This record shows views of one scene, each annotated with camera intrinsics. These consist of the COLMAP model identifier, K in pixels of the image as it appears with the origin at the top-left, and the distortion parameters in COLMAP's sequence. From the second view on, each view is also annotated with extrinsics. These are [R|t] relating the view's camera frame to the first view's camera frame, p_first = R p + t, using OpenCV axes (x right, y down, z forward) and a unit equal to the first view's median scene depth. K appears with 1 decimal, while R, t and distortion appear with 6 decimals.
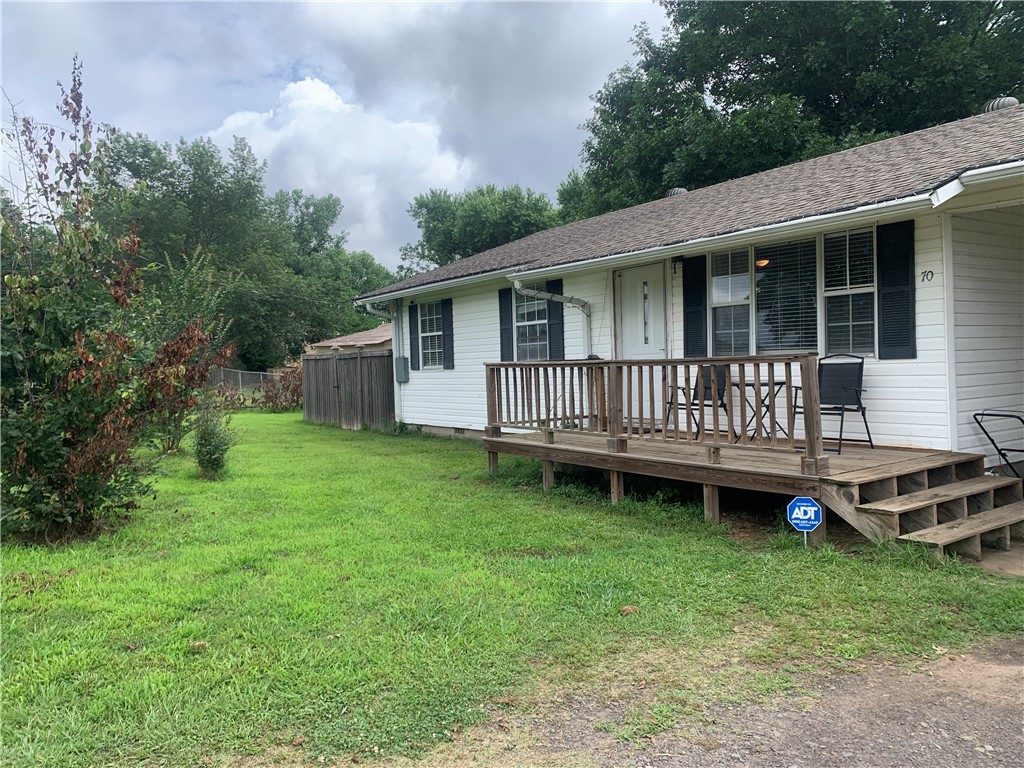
lens RADIAL K [[786.5, 0, 500.2], [0, 786.5, 386.1], [0, 0, 1]] dist [0.072140, -0.091203]
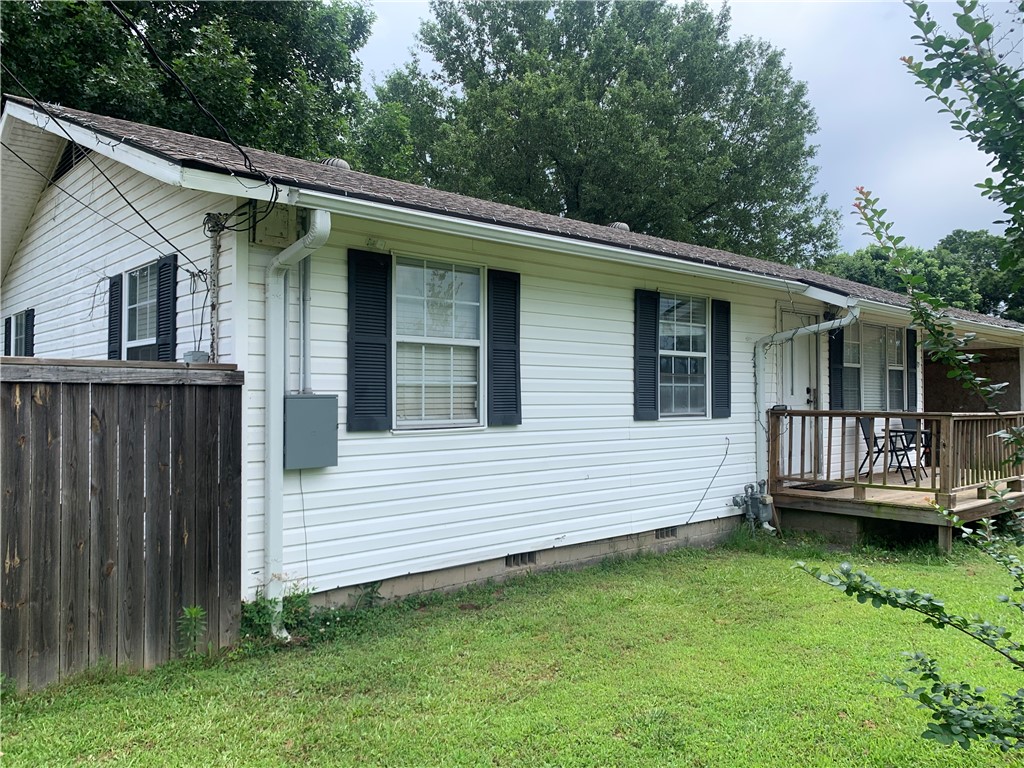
lens RADIAL K [[786.5, 0, 500.2], [0, 786.5, 386.1], [0, 0, 1]] dist [0.072140, -0.091203]
pose [[-0.140717, 0.041945, 0.989161, -0.683080], [0.031338, 0.998790, -0.037895, -0.037282], [-0.989554, 0.025666, -0.141862, 1.425357]]
